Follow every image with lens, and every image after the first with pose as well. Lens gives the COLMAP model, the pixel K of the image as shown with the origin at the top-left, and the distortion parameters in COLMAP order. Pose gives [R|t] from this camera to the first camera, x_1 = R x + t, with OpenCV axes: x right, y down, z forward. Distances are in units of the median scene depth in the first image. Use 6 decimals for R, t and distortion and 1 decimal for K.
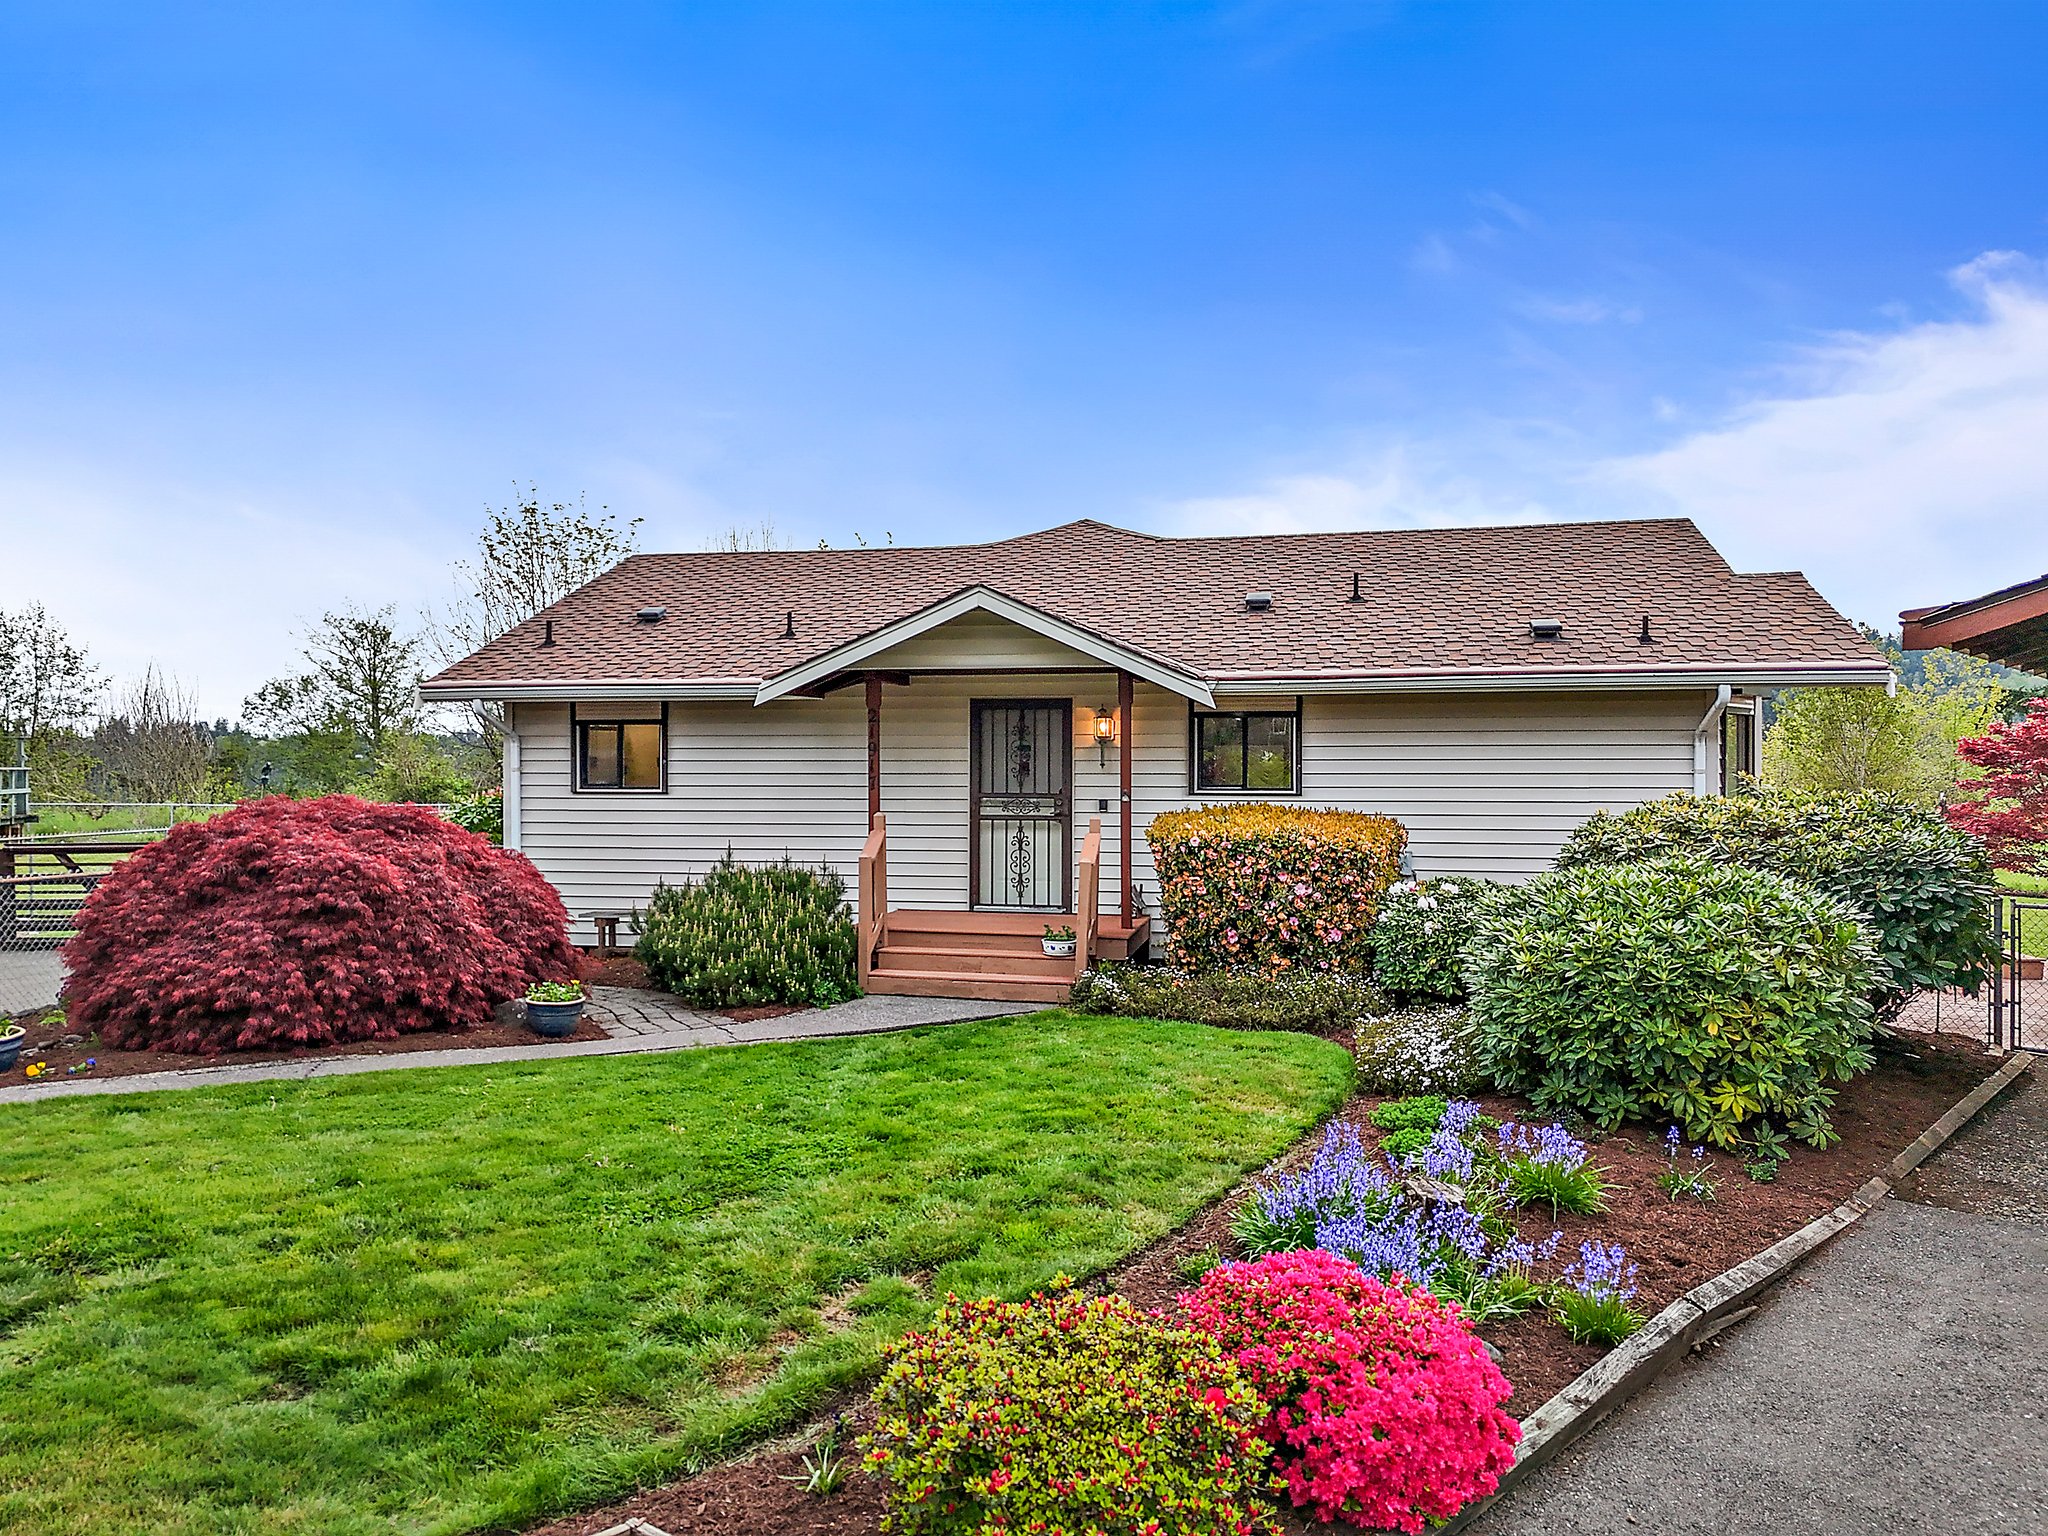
lens RADIAL K [[1488.2, 0, 1024.0], [0, 1488.2, 768.0], [0, 0, 1]] dist [0.077353, -0.064861]
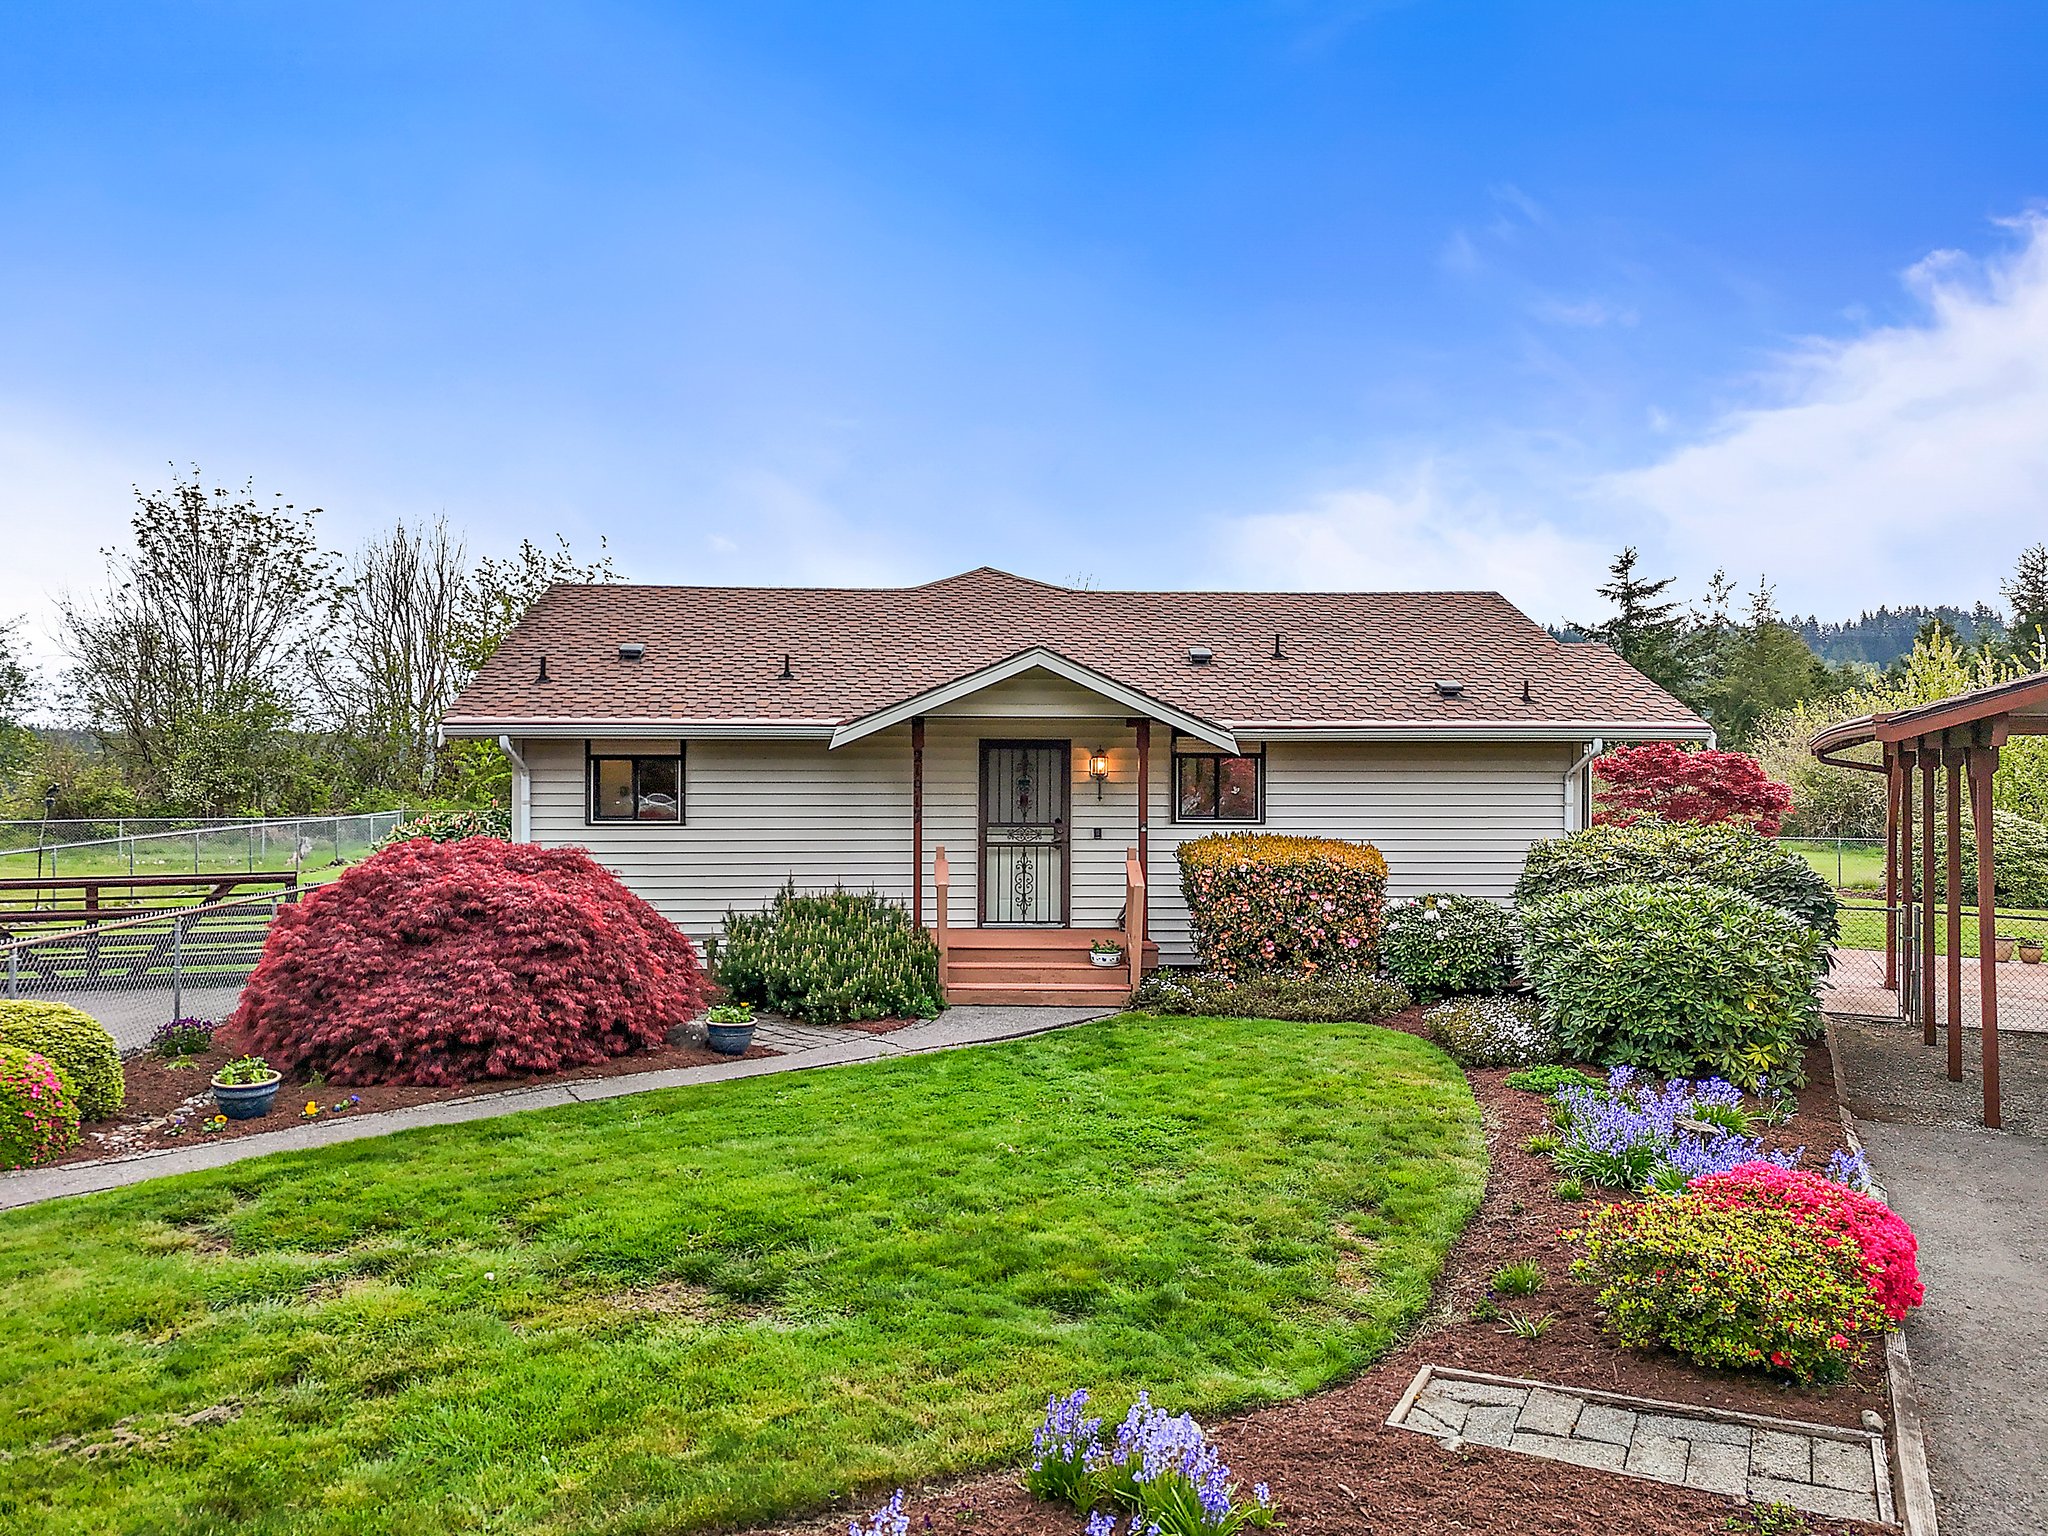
lens RADIAL K [[1488.2, 0, 1024.0], [0, 1488.2, 768.0], [0, 0, 1]] dist [0.077353, -0.064861]
pose [[0.963893, 0.001511, 0.266286, -0.377888], [-0.001993, 0.999997, 0.001538, -0.033161], [-0.266282, -0.002014, 0.963893, -0.116270]]
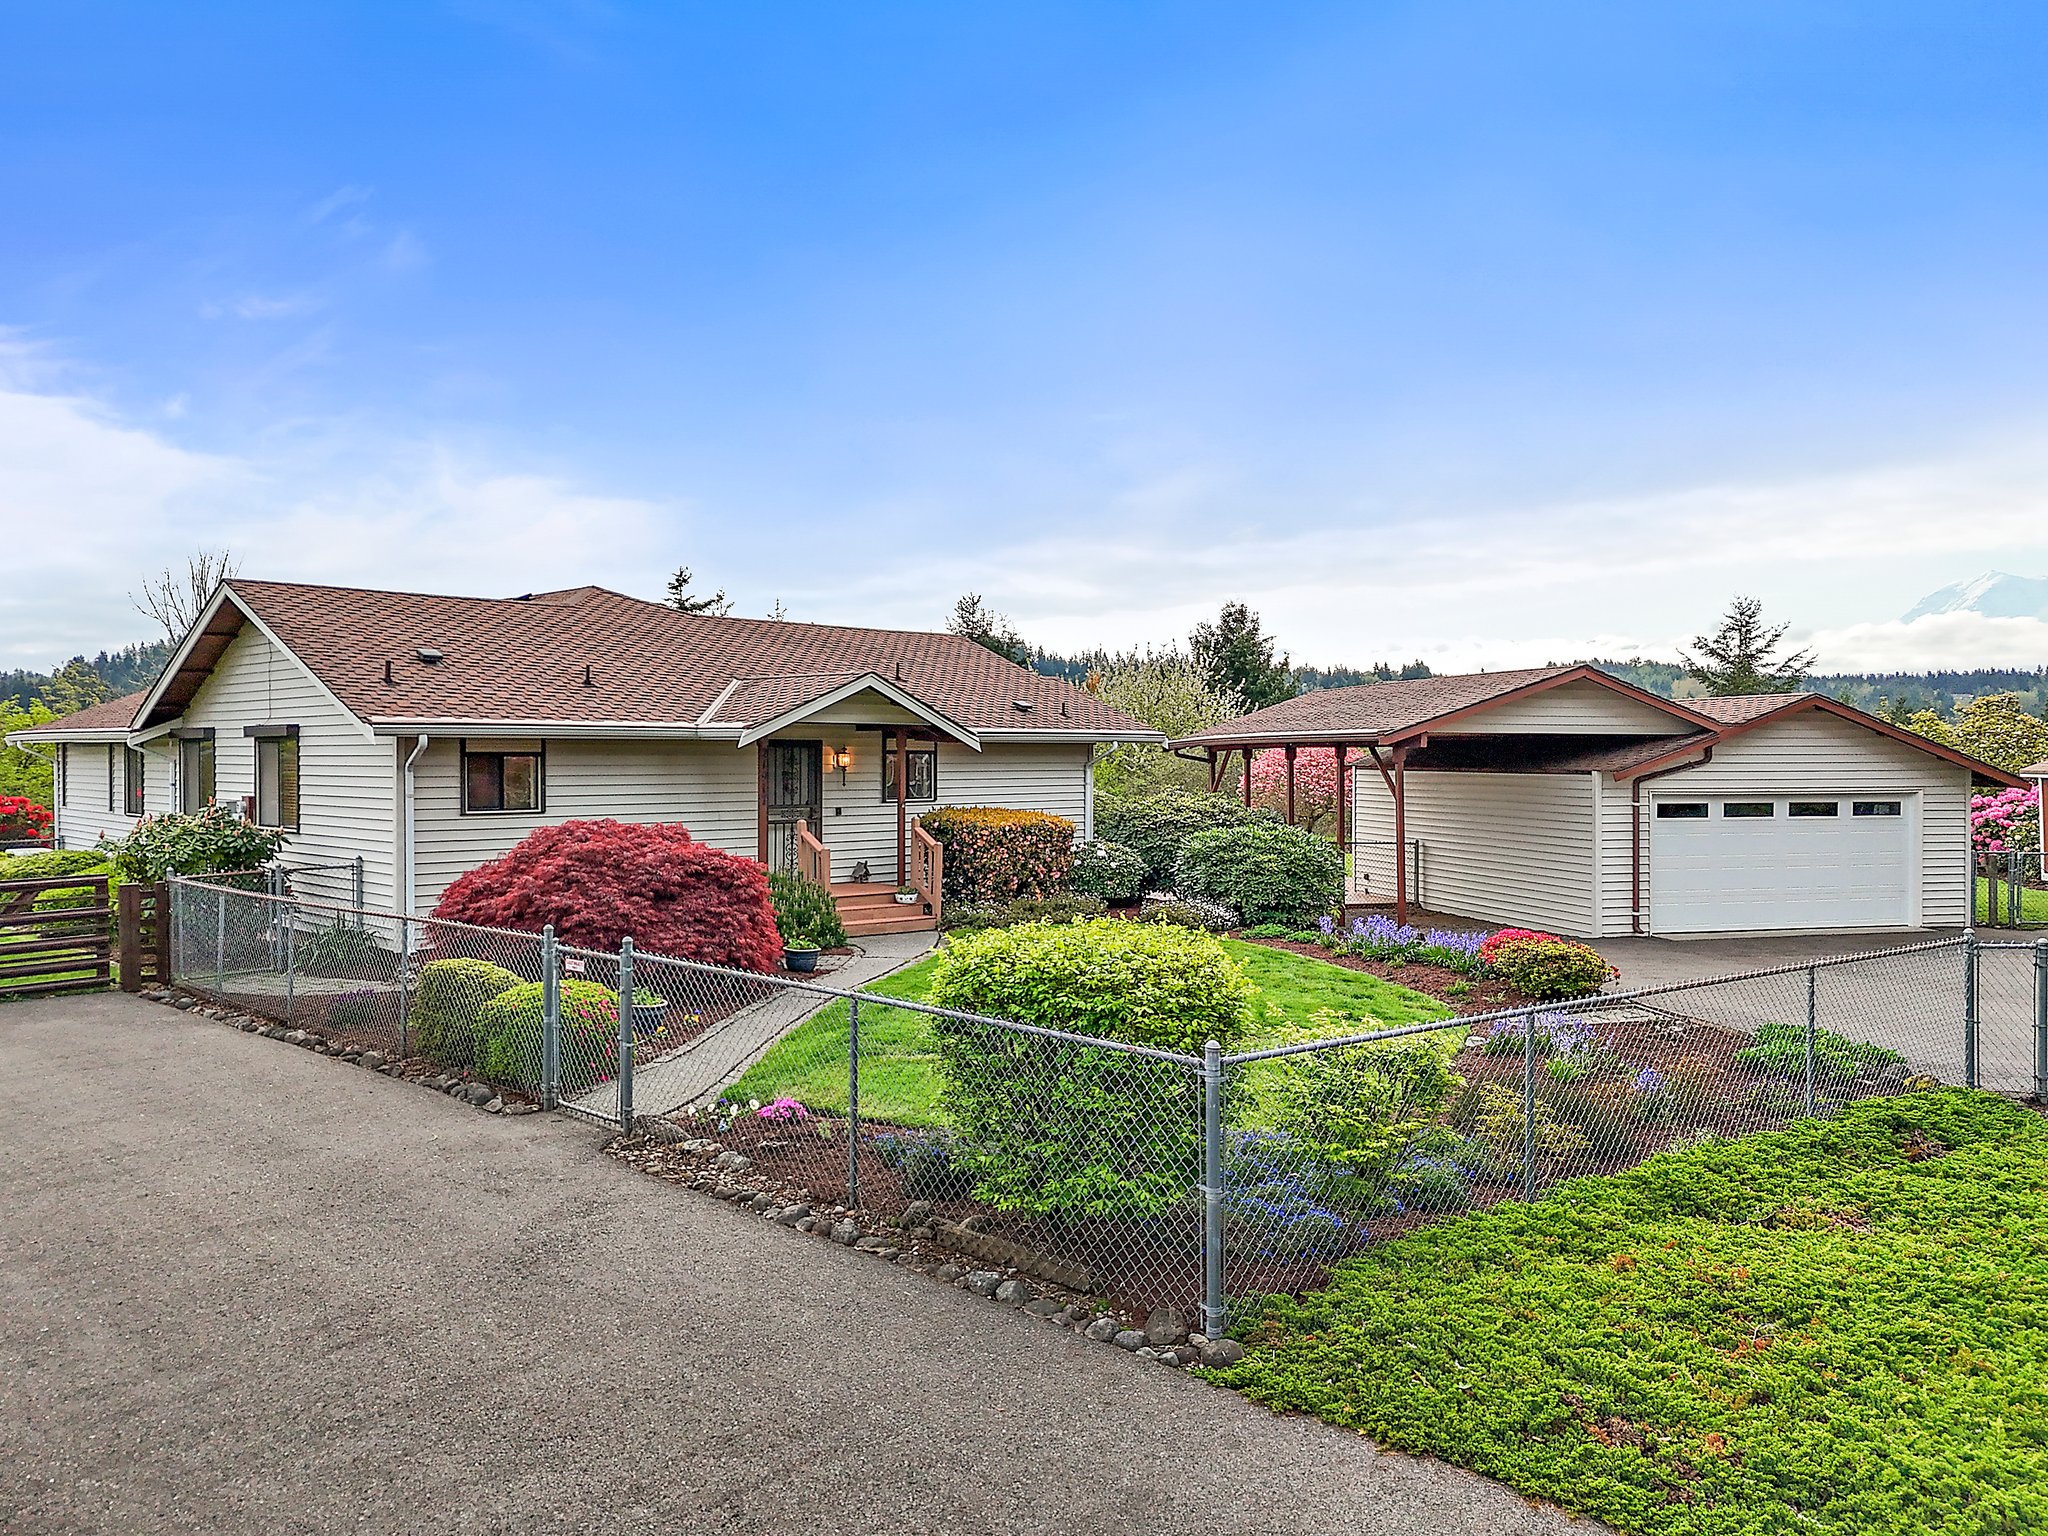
lens RADIAL K [[1488.2, 0, 1024.0], [0, 1488.2, 768.0], [0, 0, 1]] dist [0.077353, -0.064861]
pose [[0.564981, -0.005329, 0.825087, -1.343761], [0.002939, 0.999986, 0.004446, -0.031077], [-0.825099, -0.000087, 0.564989, -0.022583]]
